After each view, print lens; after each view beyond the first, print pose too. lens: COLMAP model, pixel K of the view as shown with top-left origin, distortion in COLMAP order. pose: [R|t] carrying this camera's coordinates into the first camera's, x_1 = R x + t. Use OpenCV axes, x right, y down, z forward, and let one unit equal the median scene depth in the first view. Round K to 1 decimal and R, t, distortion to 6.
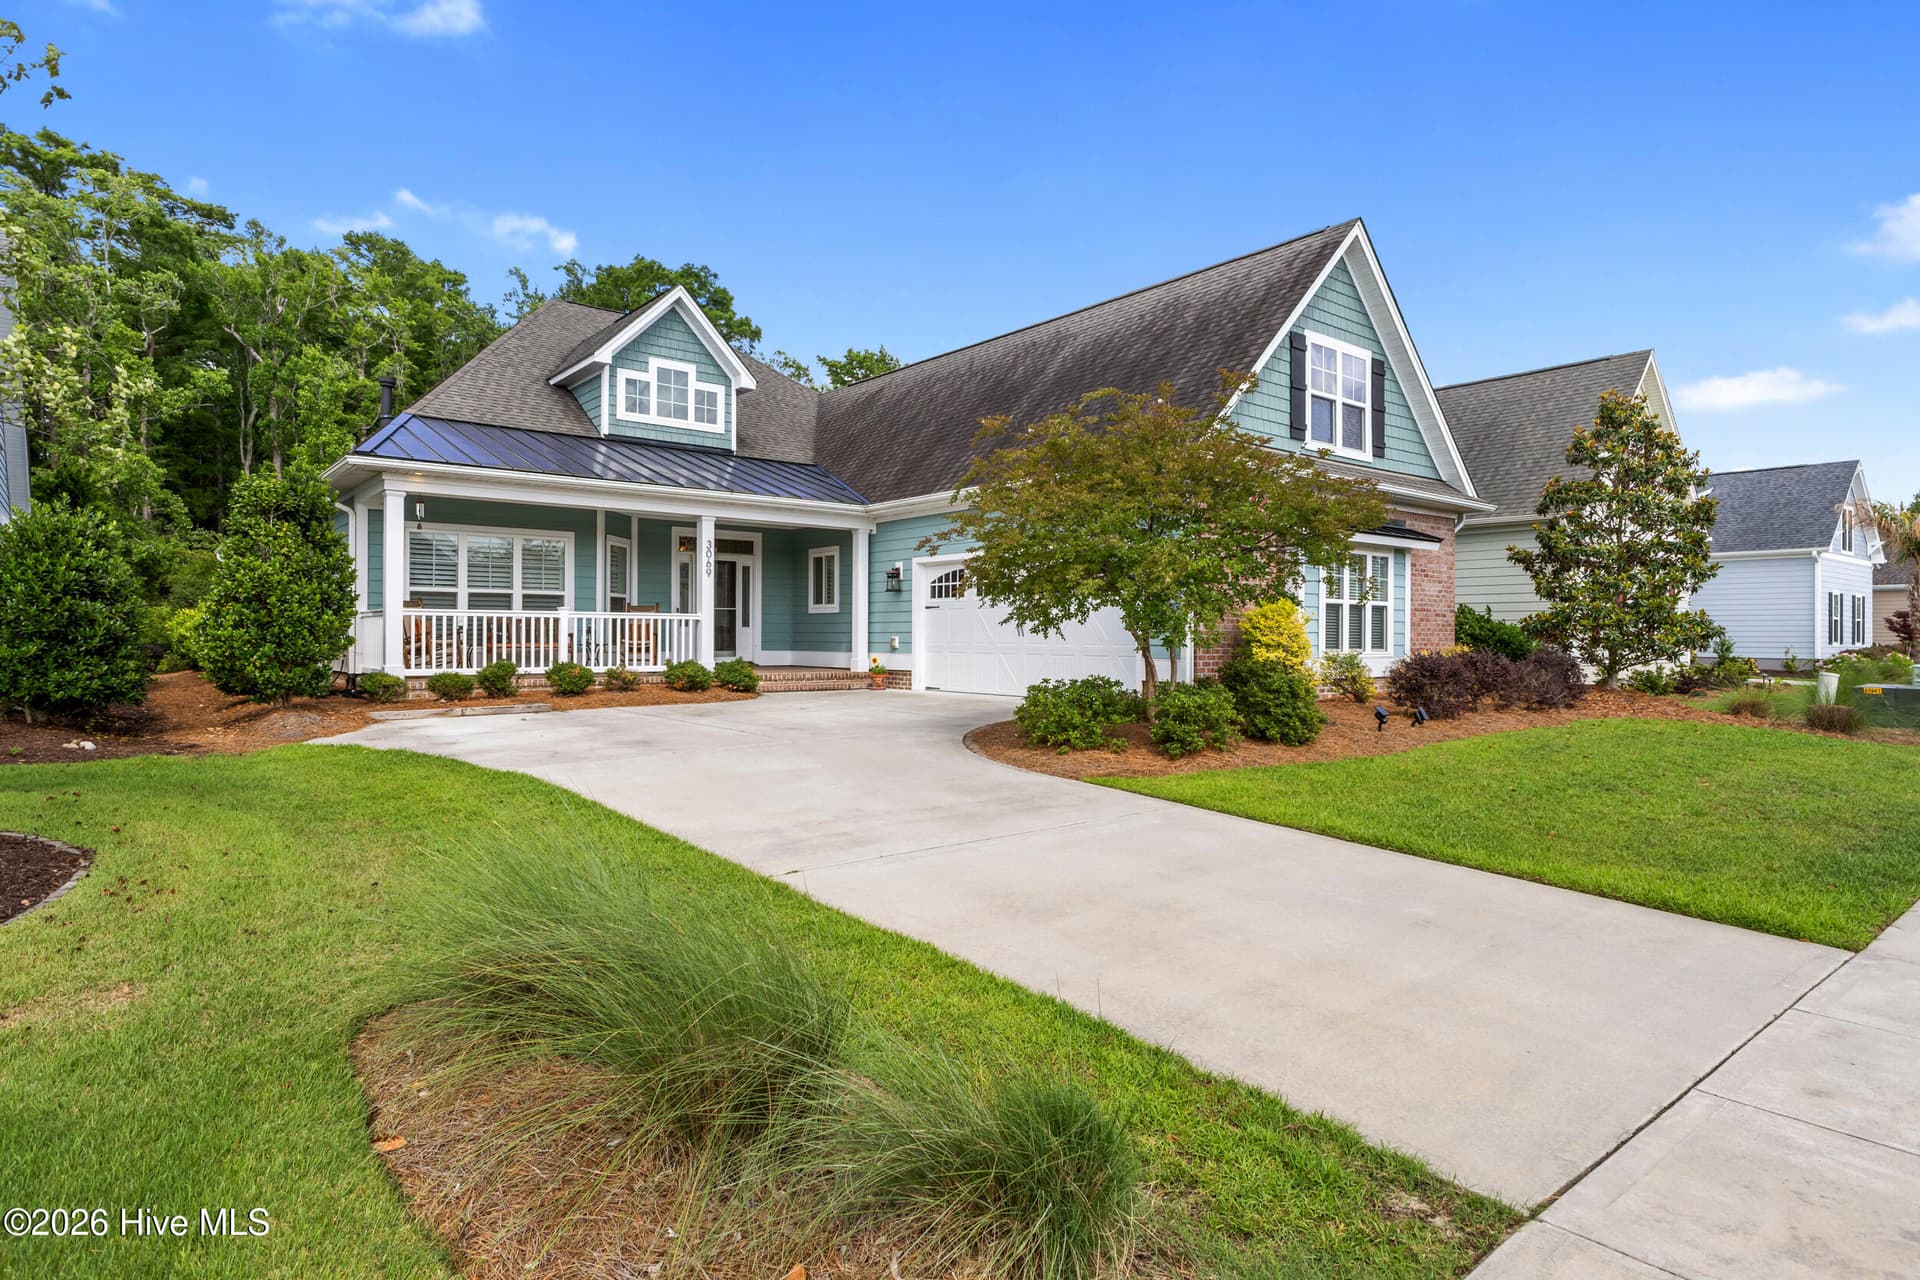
lens RADIAL K [[1042.4, 0, 953.1], [0, 1042.4, 638.3], [0, 0, 1]] dist [-0.003373, -0.000628]
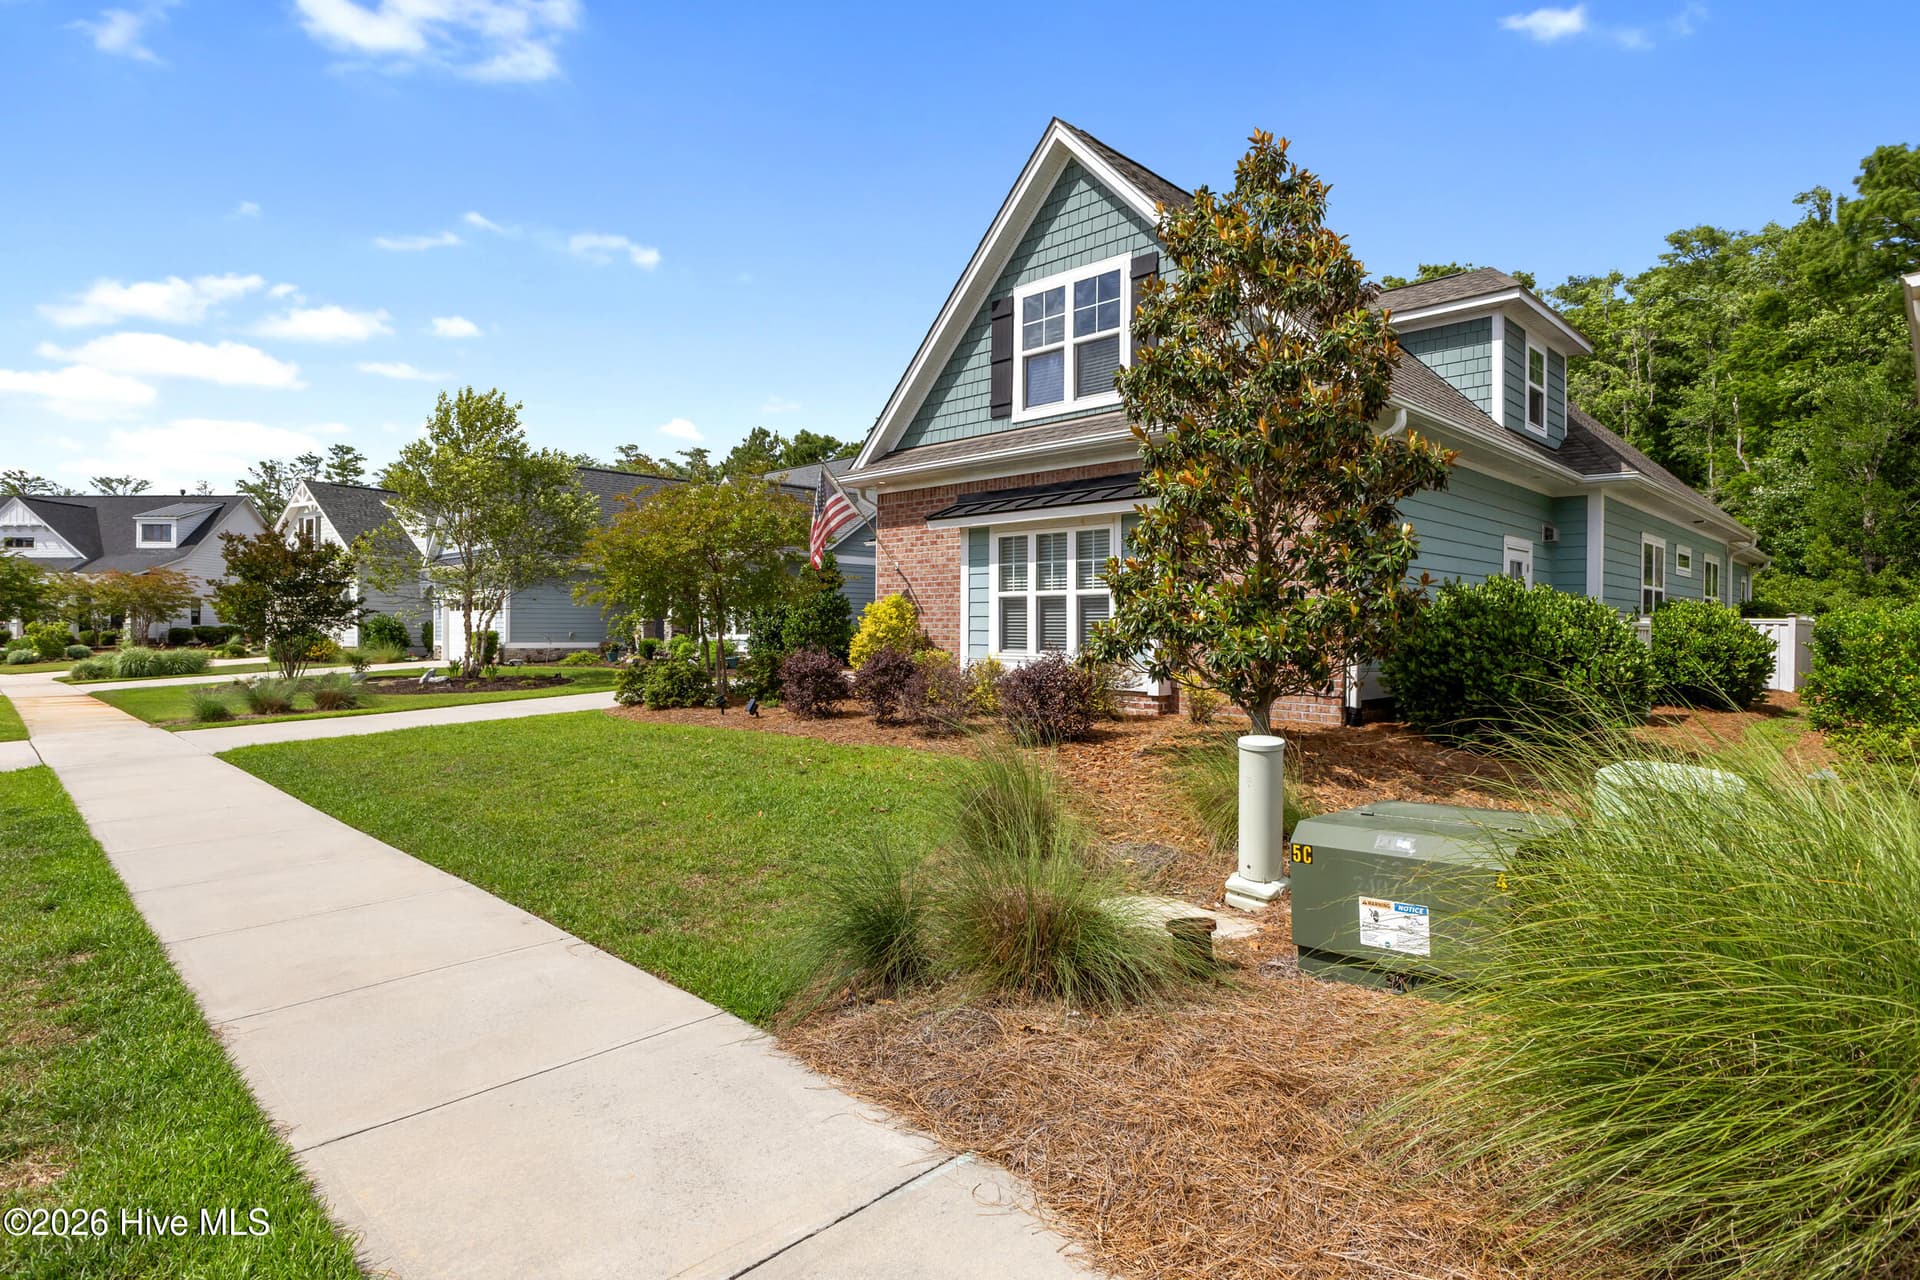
lens RADIAL K [[990.4, 0, 982.4], [0, 990.4, 633.3], [0, 0, 1]] dist [-0.000595, -0.000075]
pose [[0.129767, 0.001561, -0.991543, 0.975808], [-0.005928, 0.999982, 0.000799, -0.002889], [0.991527, 0.005774, 0.129774, 0.721302]]
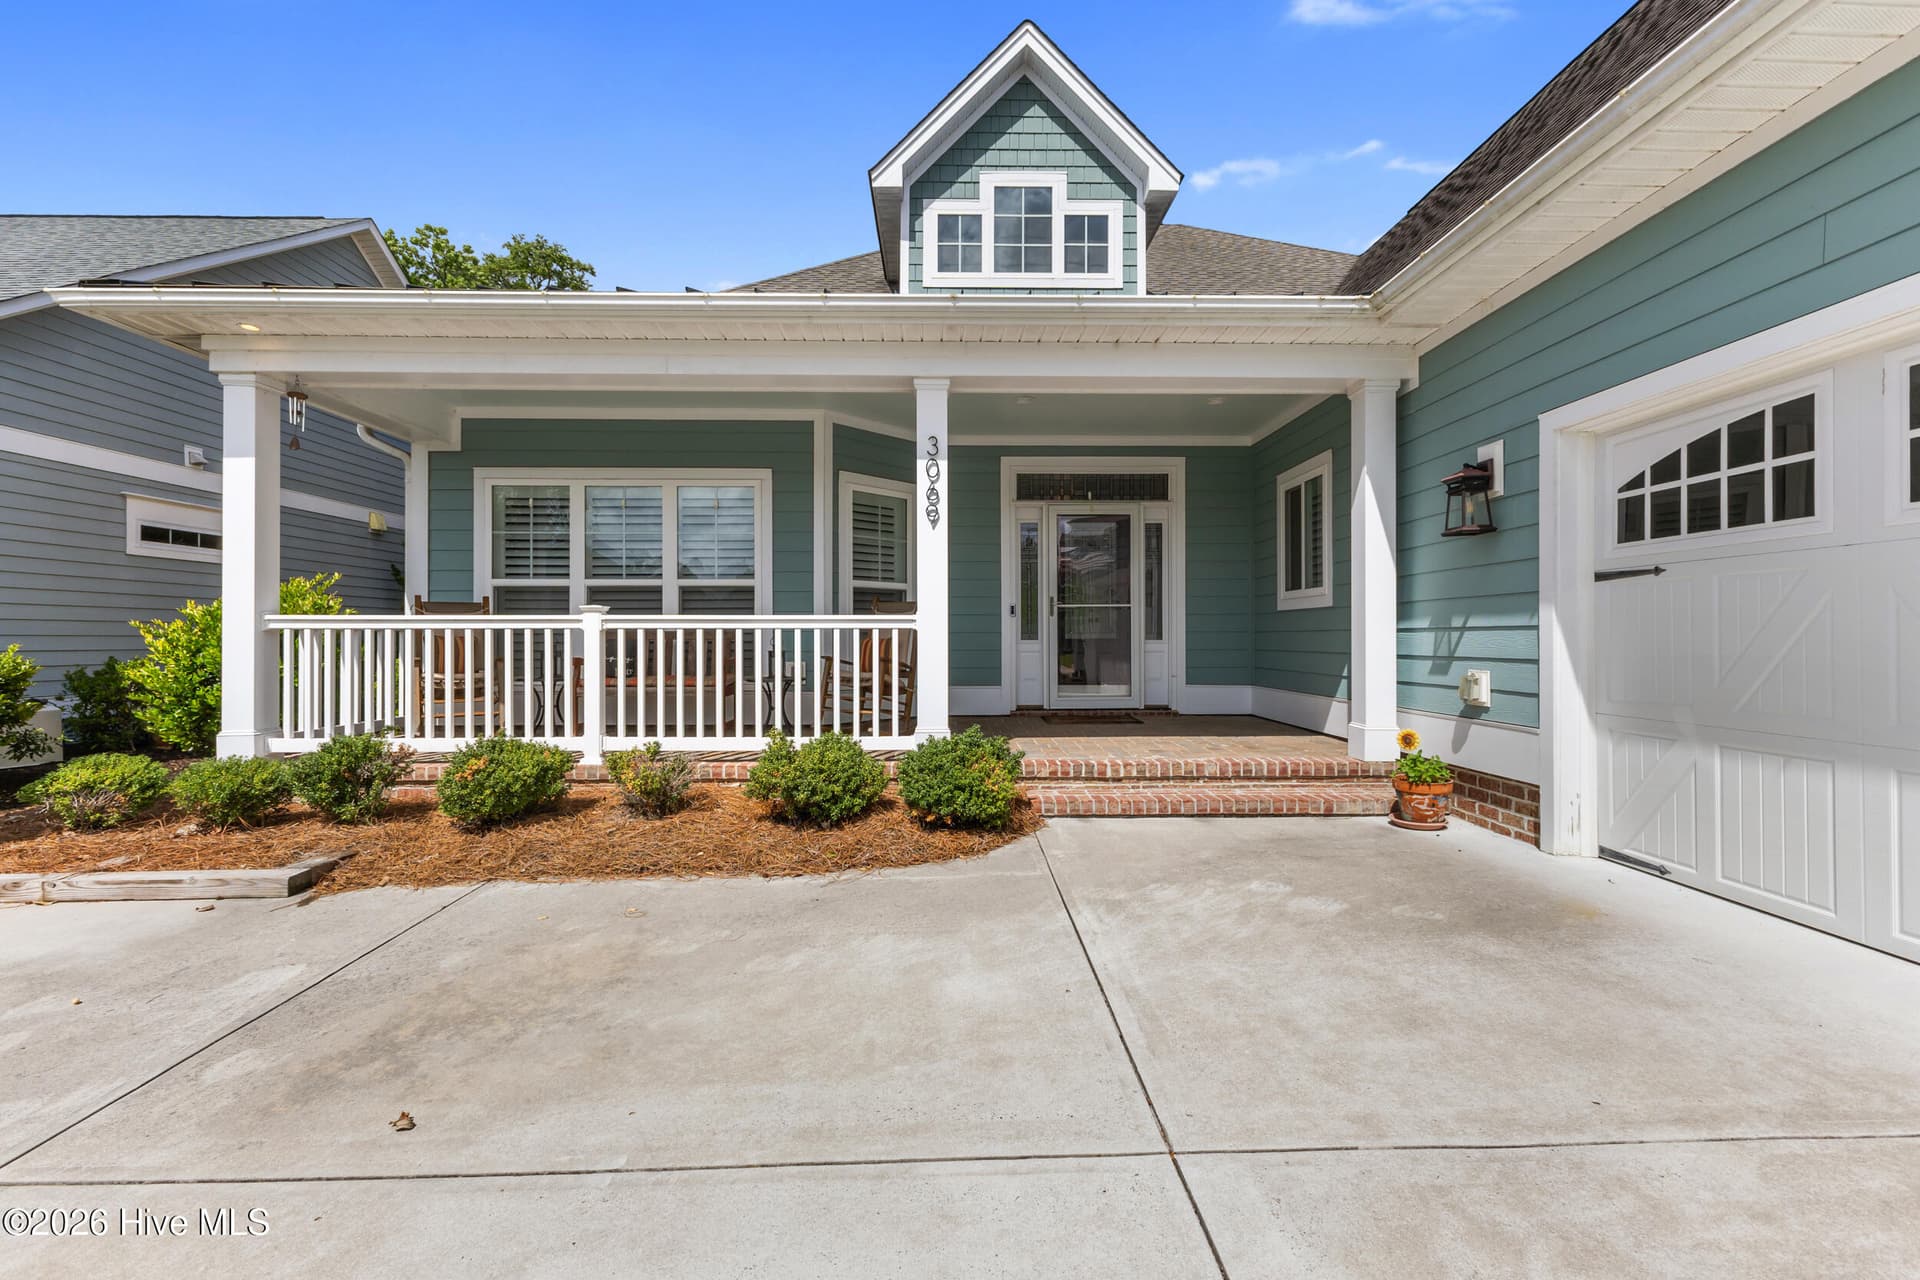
lens RADIAL K [[819.1, 0, 957.8], [0, 819.1, 636.9], [0, 0, 1]] dist [0.014371, -0.000191]
pose [[0.784794, -0.006175, -0.619726, -0.023601], [0.003492, 0.999979, -0.005542, -0.011956], [0.619746, 0.002185, 0.784799, 0.708297]]
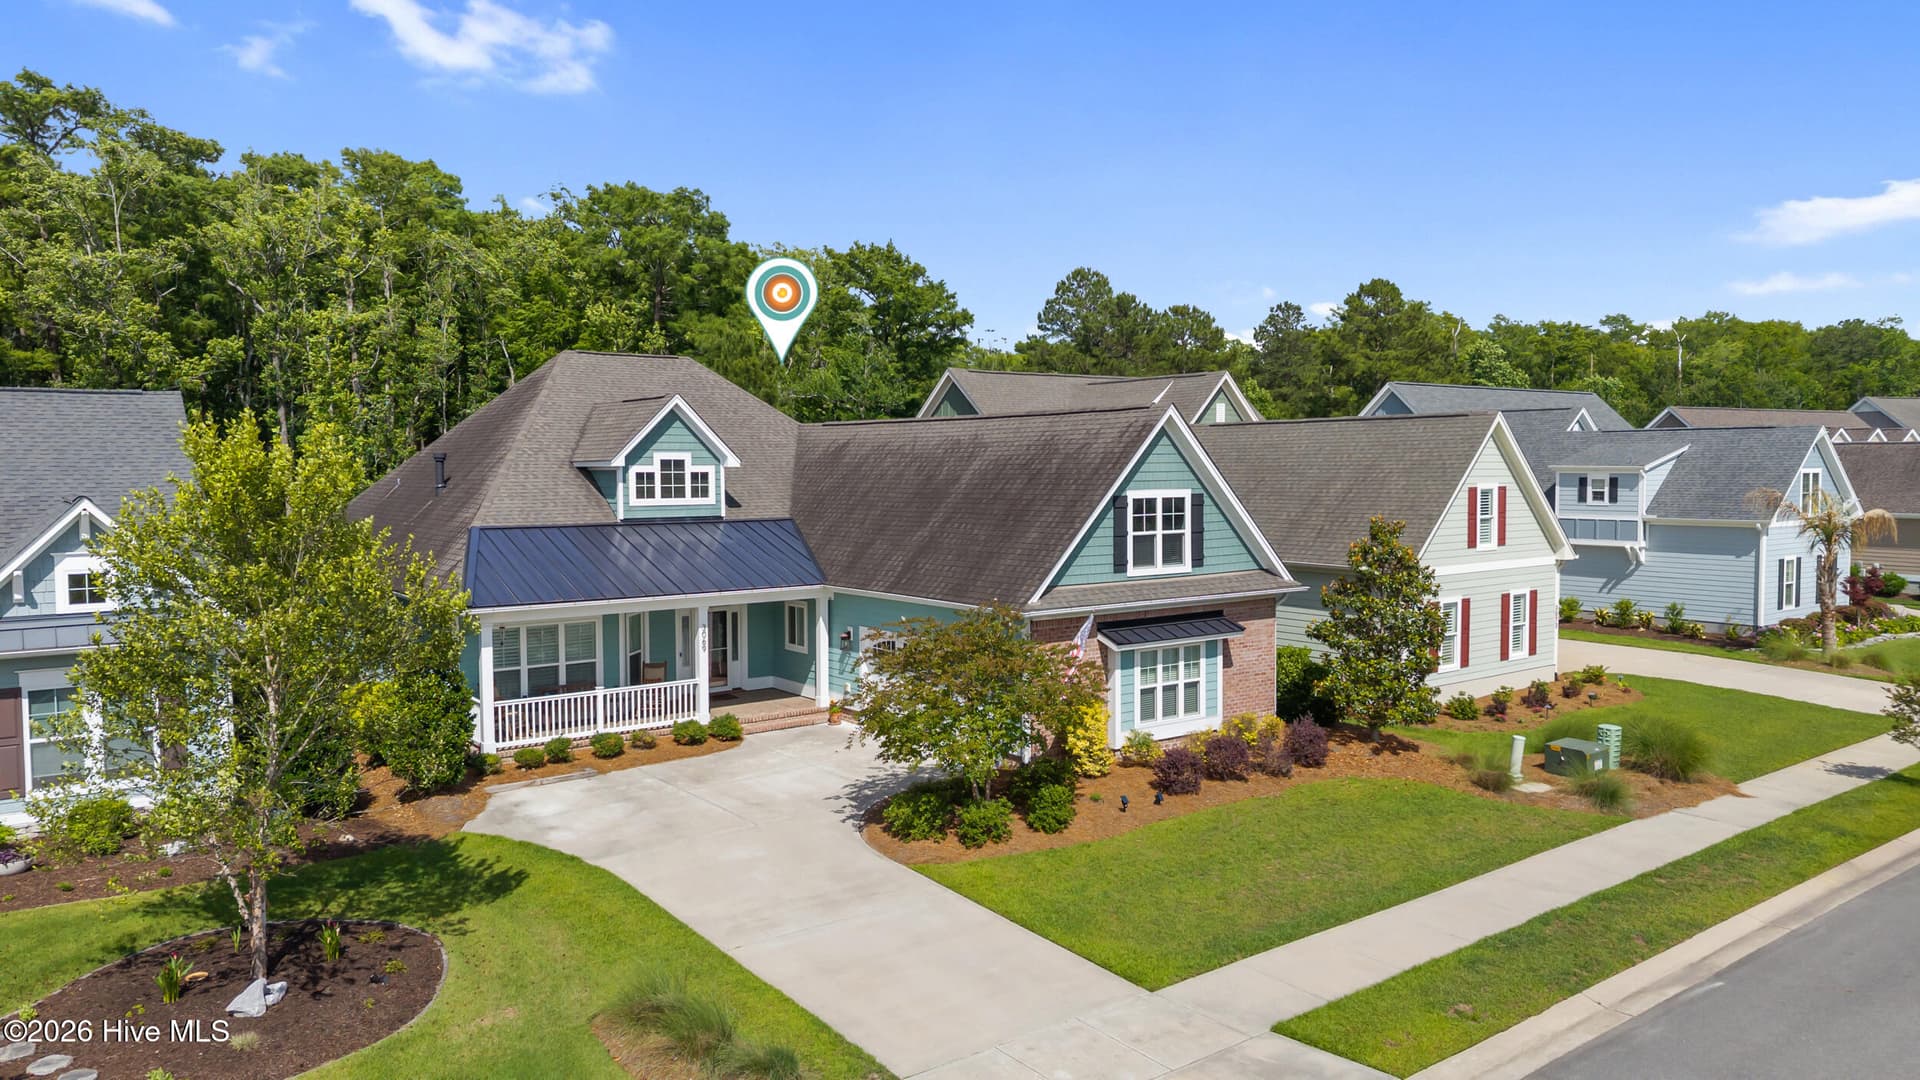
lens RADIAL K [[1247.2, 0, 980.8], [0, 1247.2, 547.2], [0, 0, 1]] dist [0.004455, -0.000352]
pose [[0.999768, -0.008505, -0.019793, 0.145743], [0.009646, 0.998253, 0.058286, -0.266830], [0.019263, -0.058463, 0.998104, -0.554444]]
